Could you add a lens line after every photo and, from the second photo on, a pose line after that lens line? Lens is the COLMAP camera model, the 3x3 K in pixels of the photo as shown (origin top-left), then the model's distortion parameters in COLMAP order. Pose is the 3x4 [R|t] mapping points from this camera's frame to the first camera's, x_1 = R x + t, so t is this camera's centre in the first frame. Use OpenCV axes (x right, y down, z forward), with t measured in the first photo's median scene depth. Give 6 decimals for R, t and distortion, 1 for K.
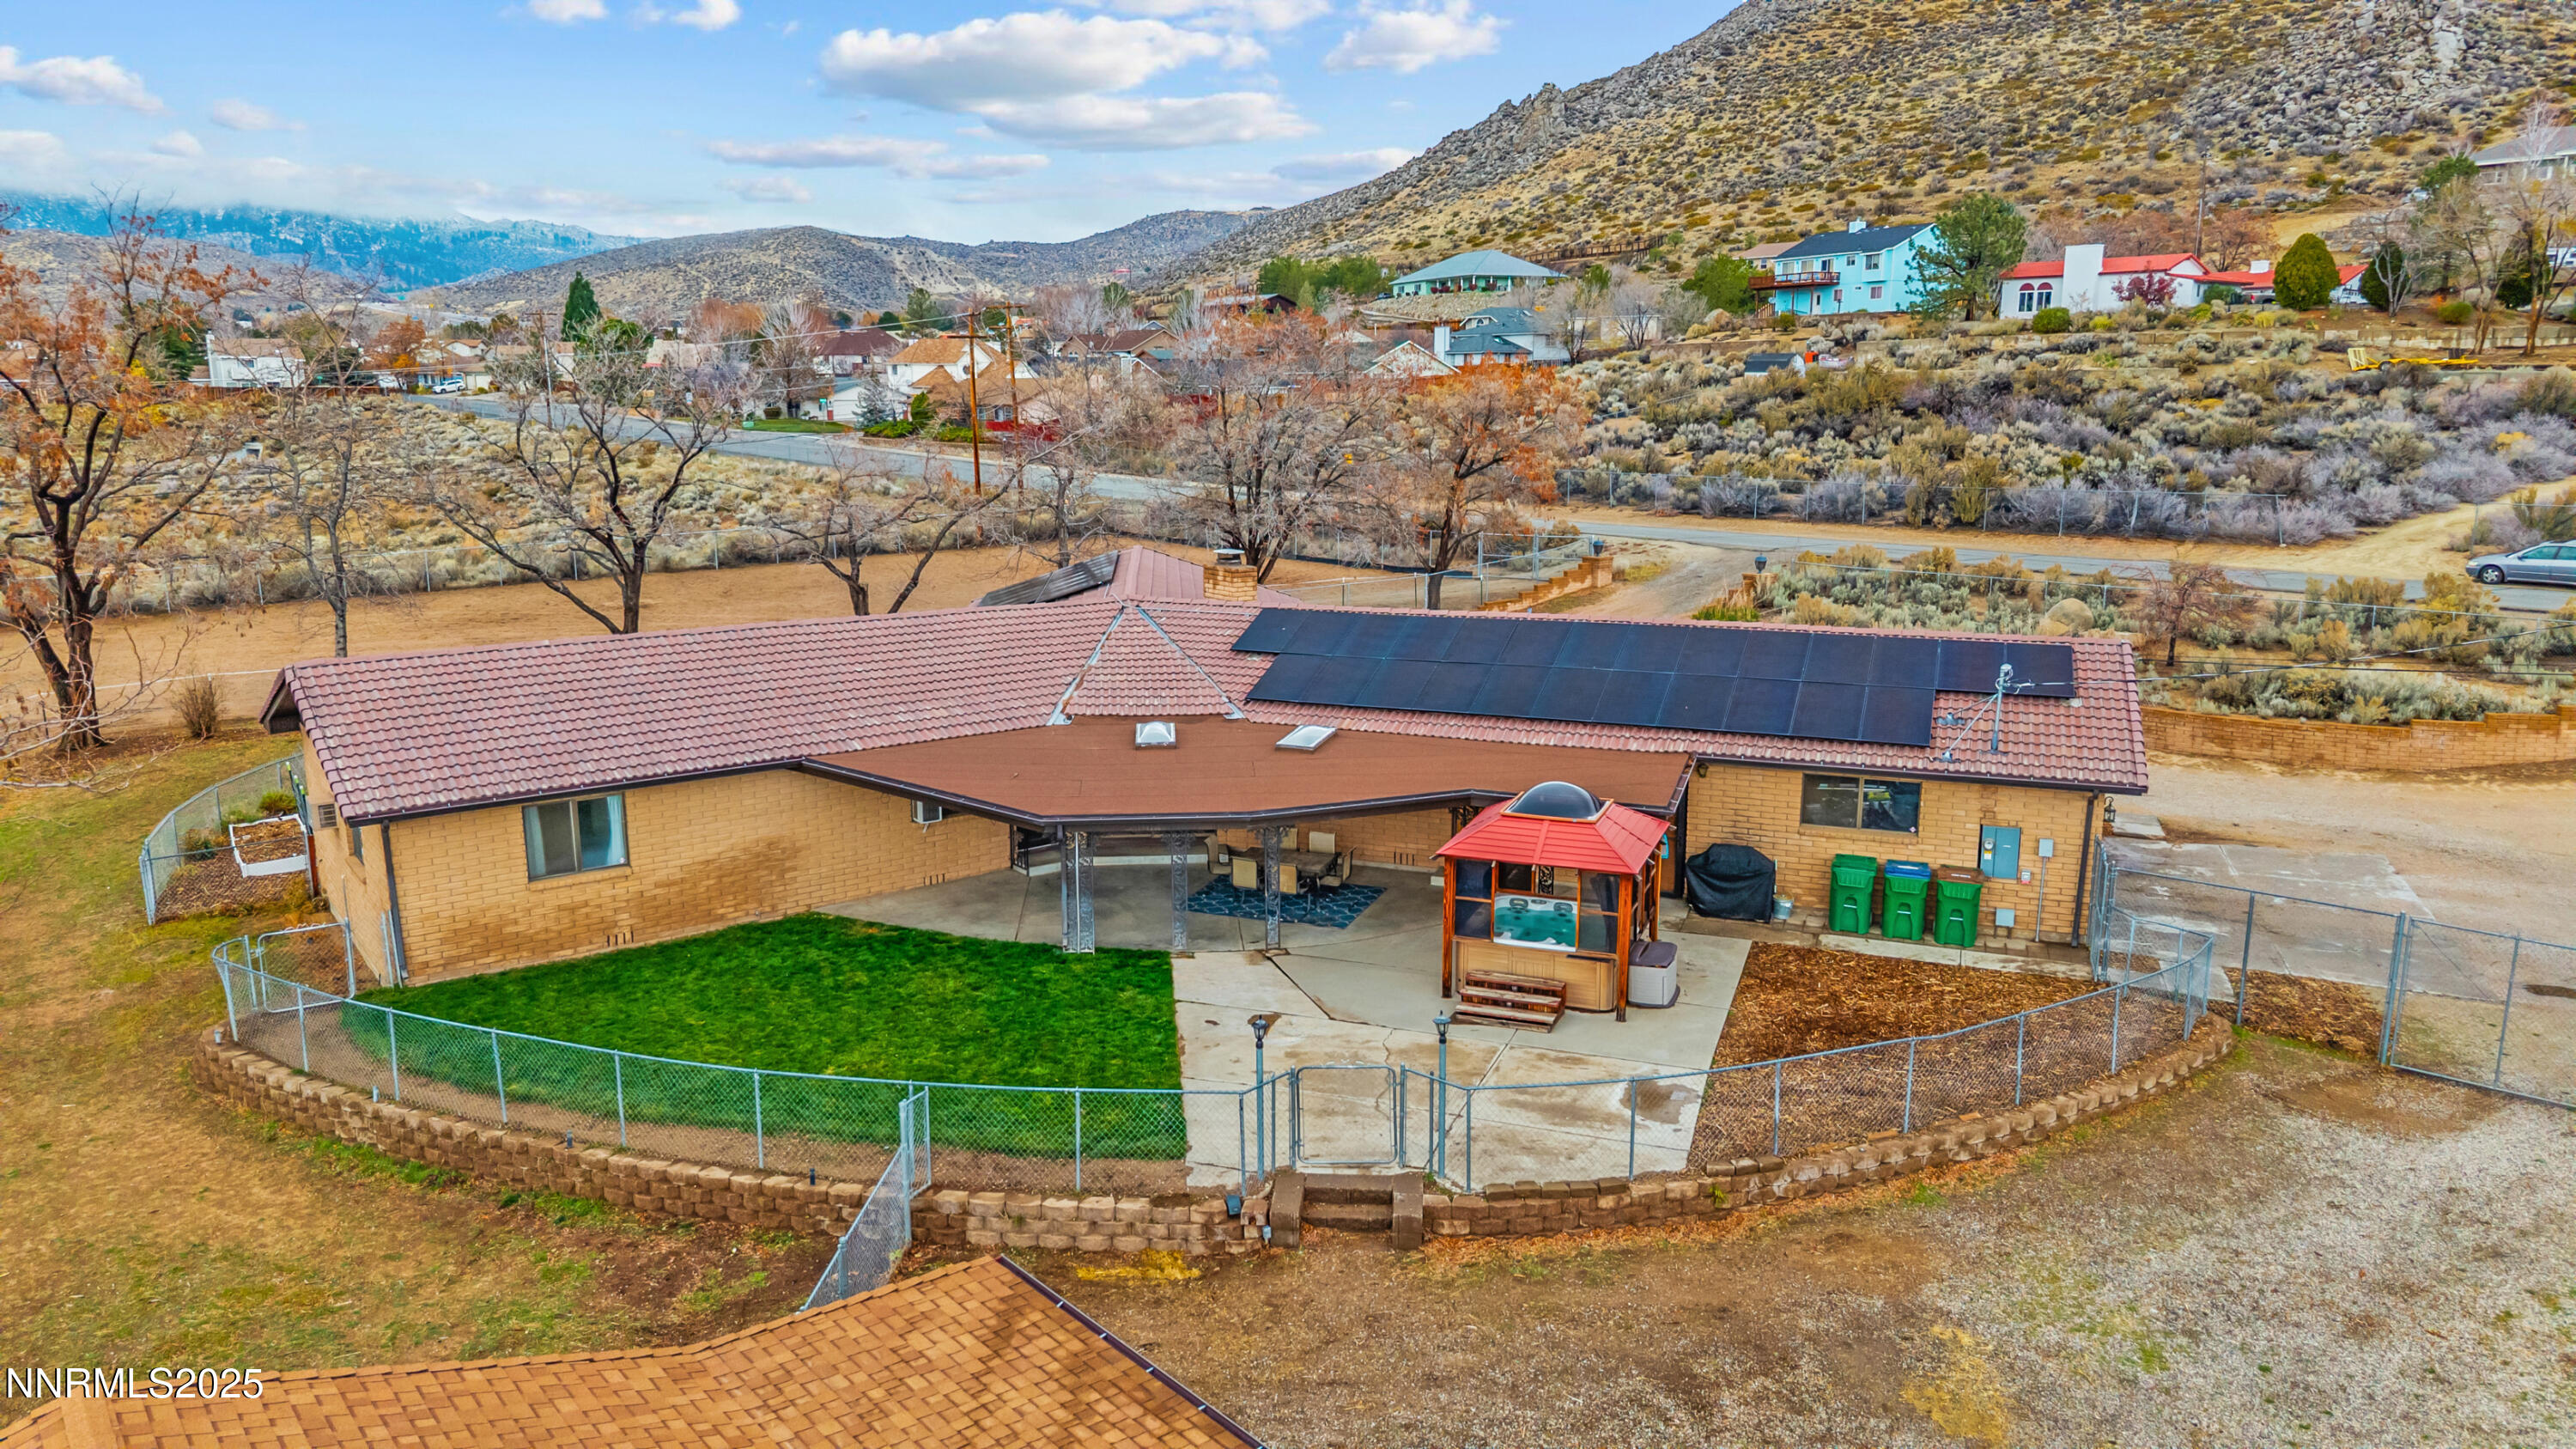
lens RADIAL K [[1741.4, 0, 1280.9], [0, 1741.4, 749.9], [0, 0, 1]] dist [0.003146, -0.002837]
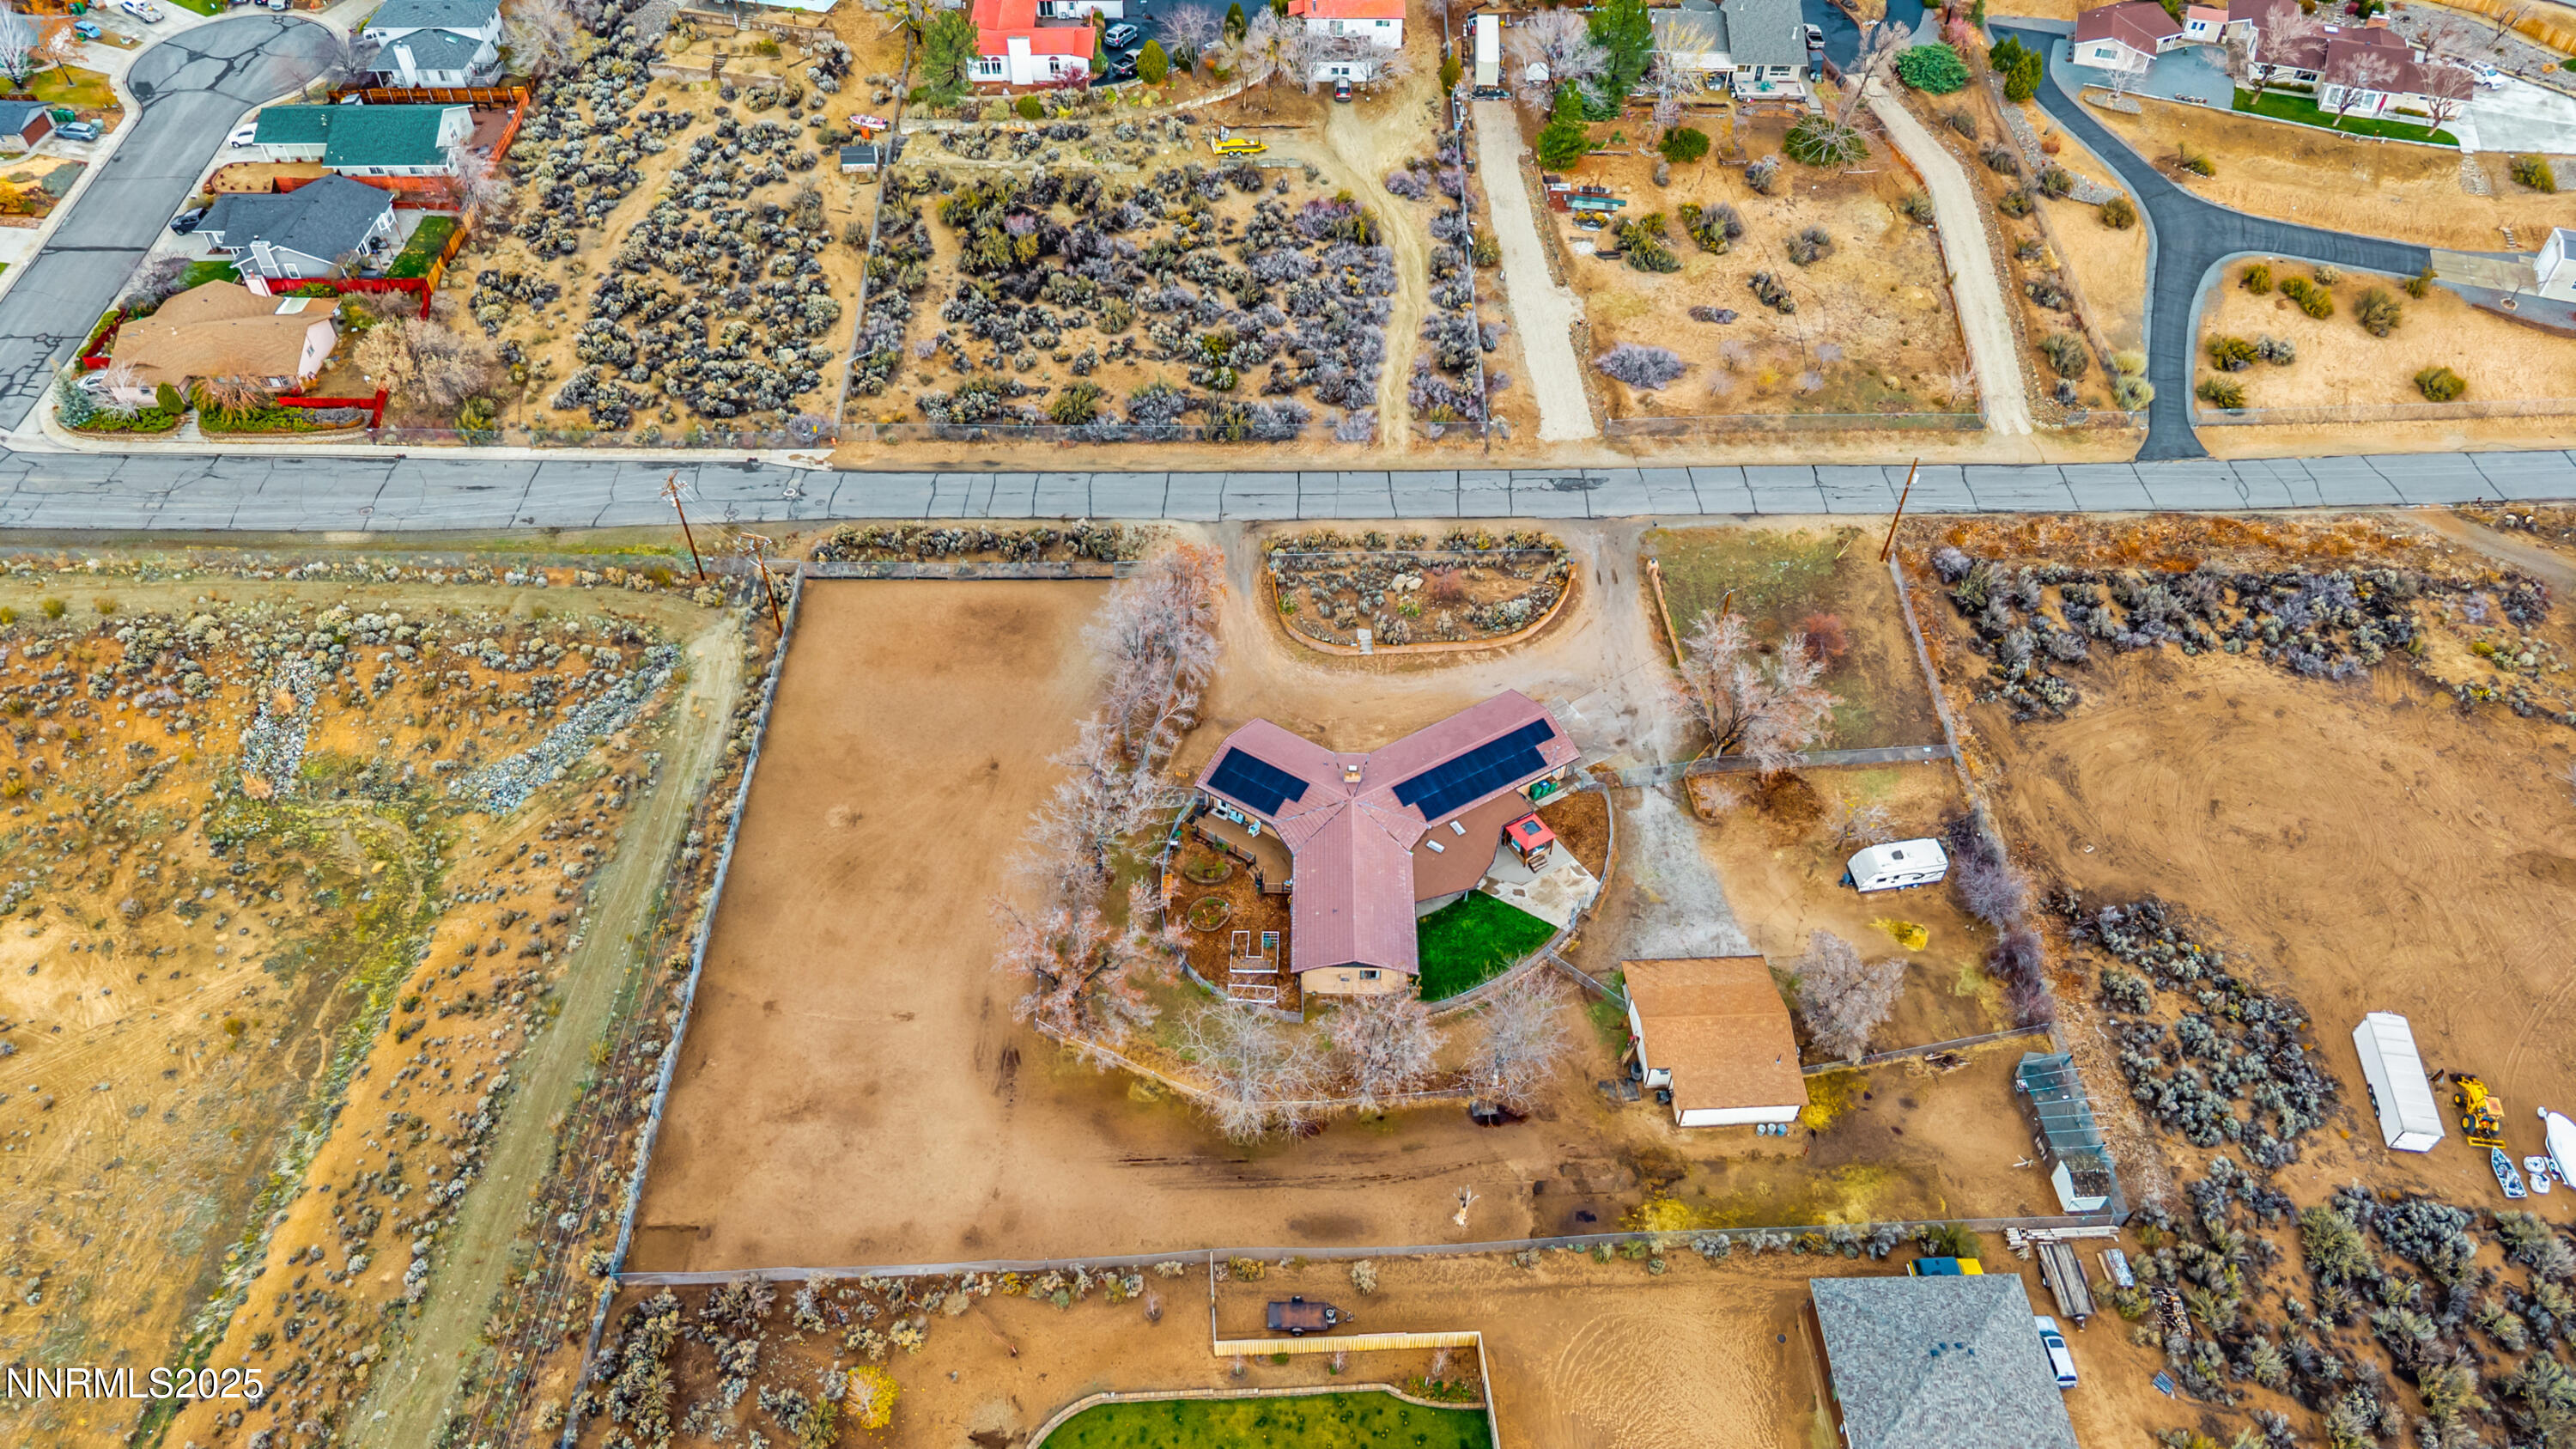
lens RADIAL K [[1767.5, 0, 1292.0], [0, 1767.5, 723.0], [0, 0, 1]] dist [0.011748, -0.006300]
pose [[0.609995, -0.564253, 0.556349, -0.667501], [0.162952, 0.776420, 0.608785, -0.777278], [-0.775469, -0.280697, 0.565559, -0.302361]]
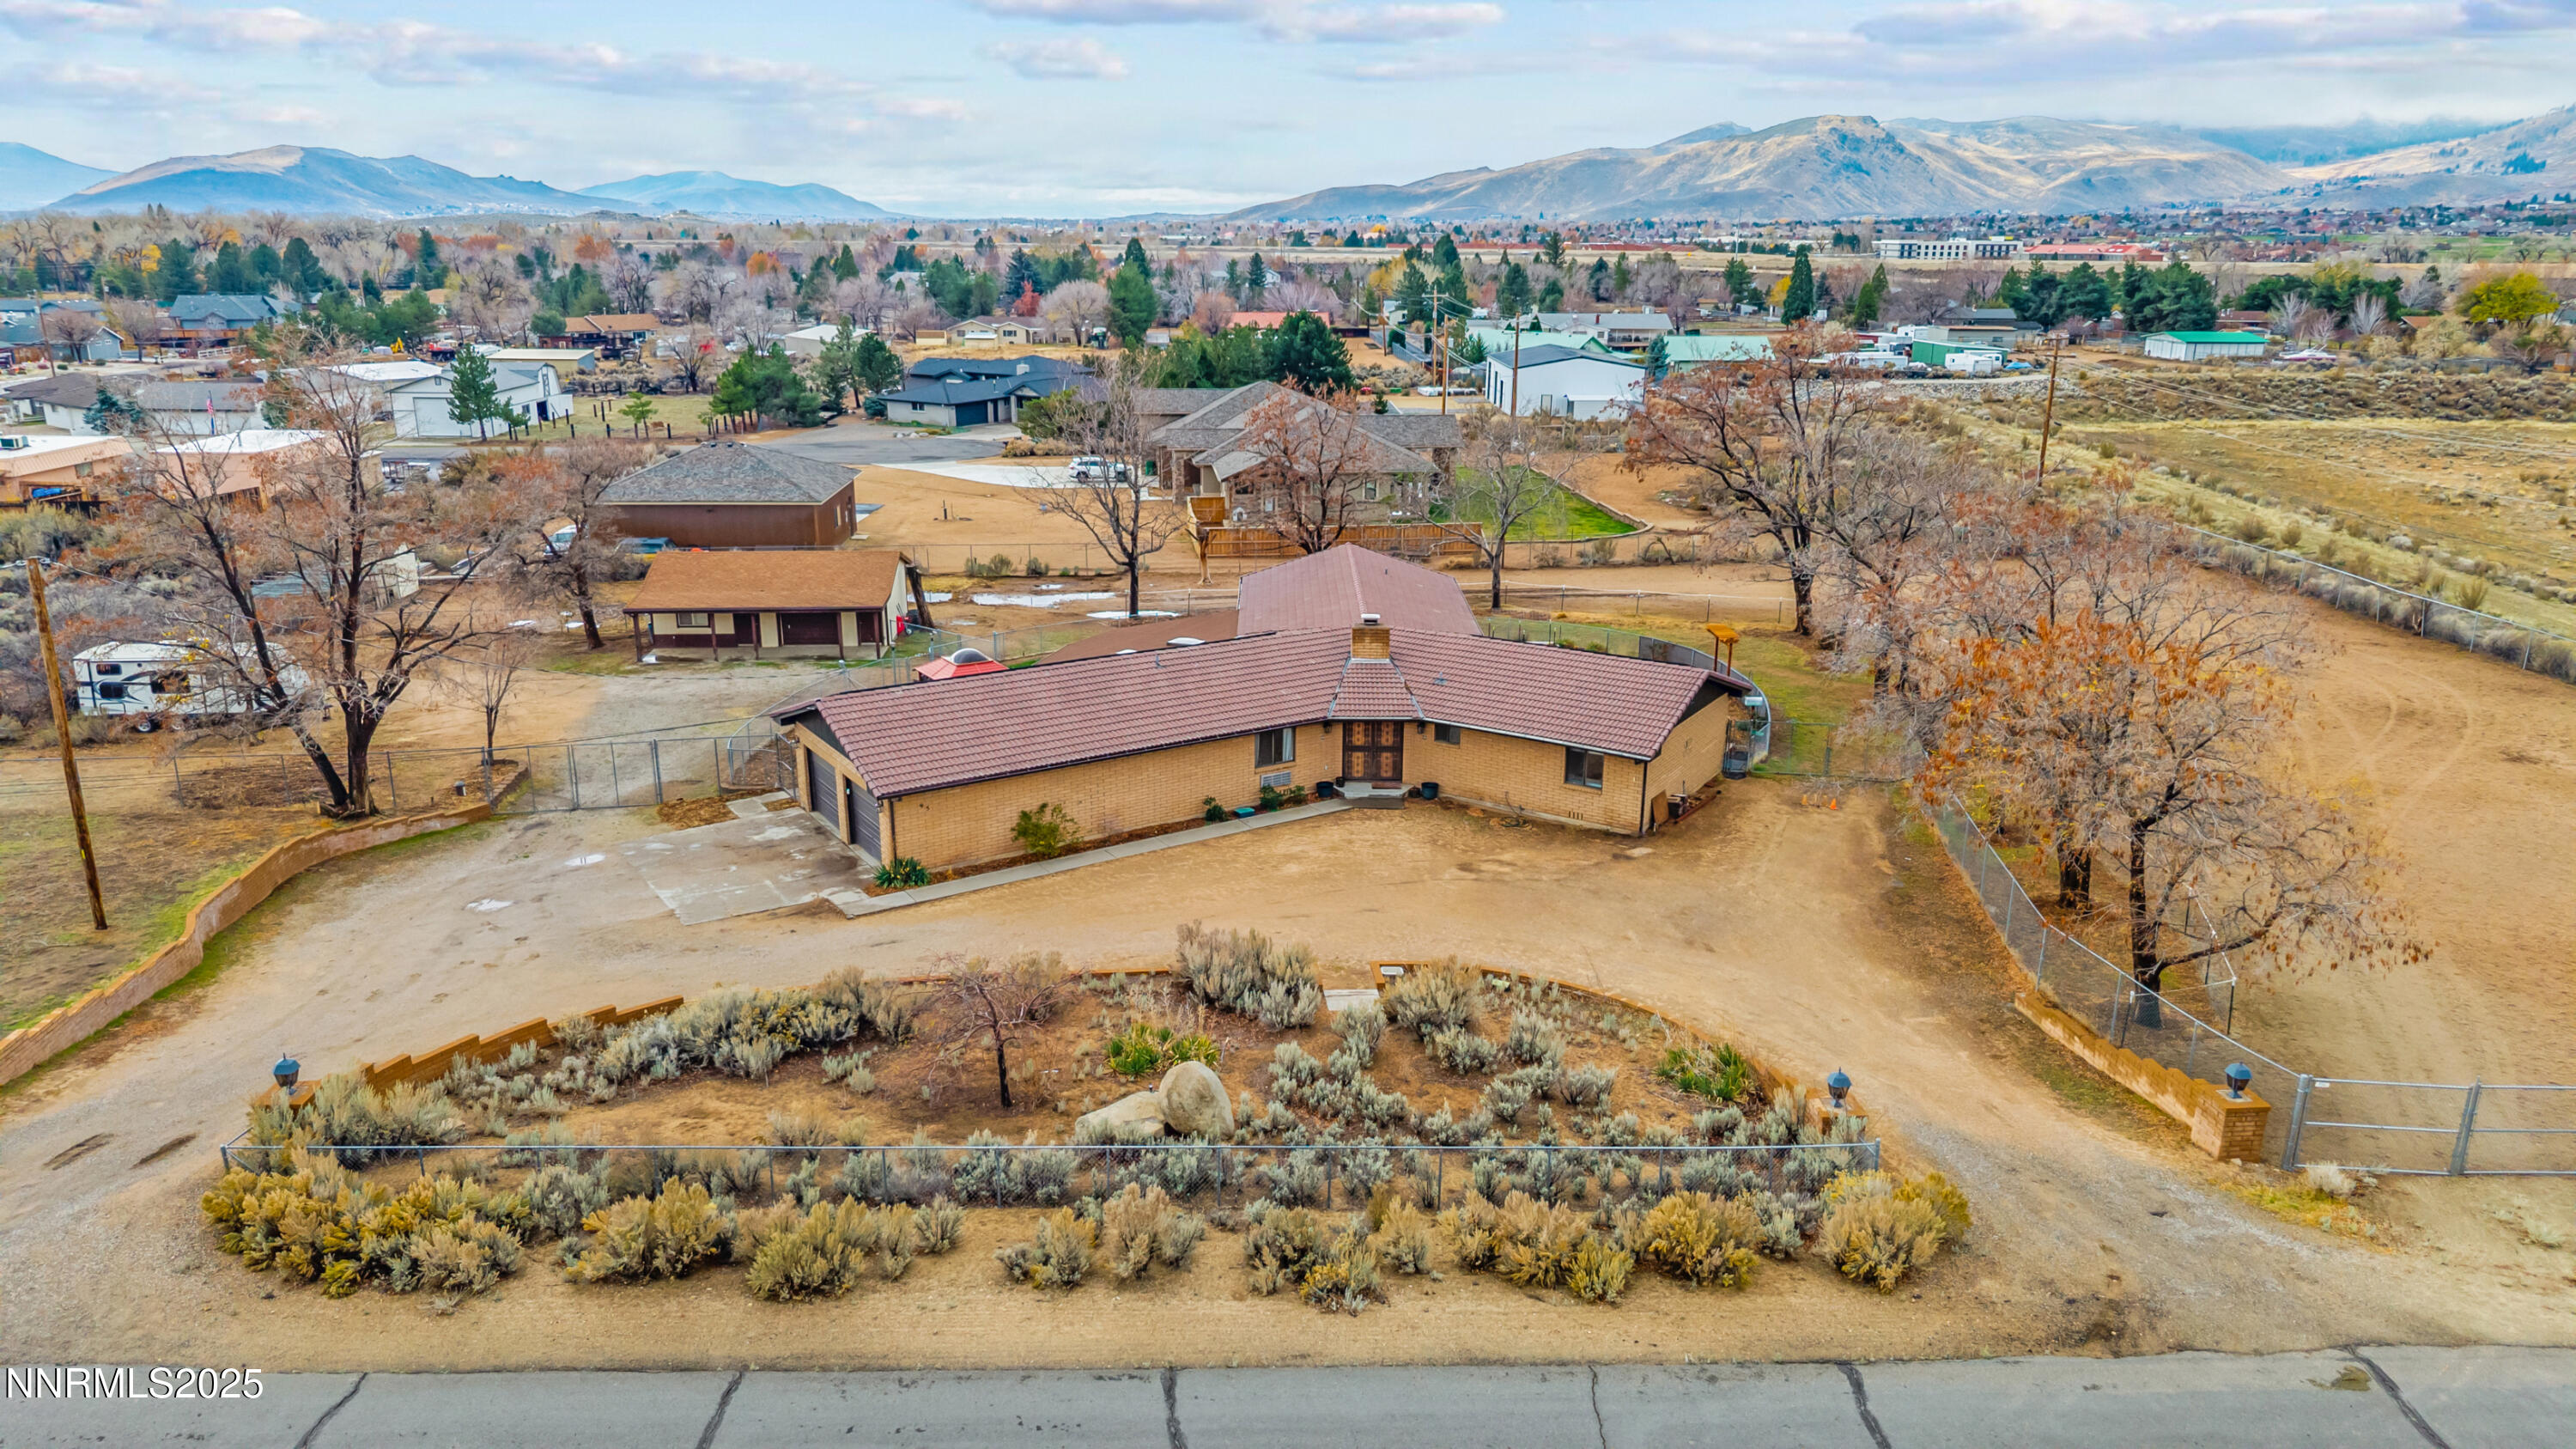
lens RADIAL K [[1756.6, 0, 1288.0], [0, 1756.6, 724.5], [0, 0, 1]] dist [0.008728, -0.006078]
pose [[-0.597151, 0.217980, -0.771943, 0.380045], [-0.173134, 0.904656, 0.389387, -0.192301], [0.783221, 0.366172, -0.502476, 0.551317]]
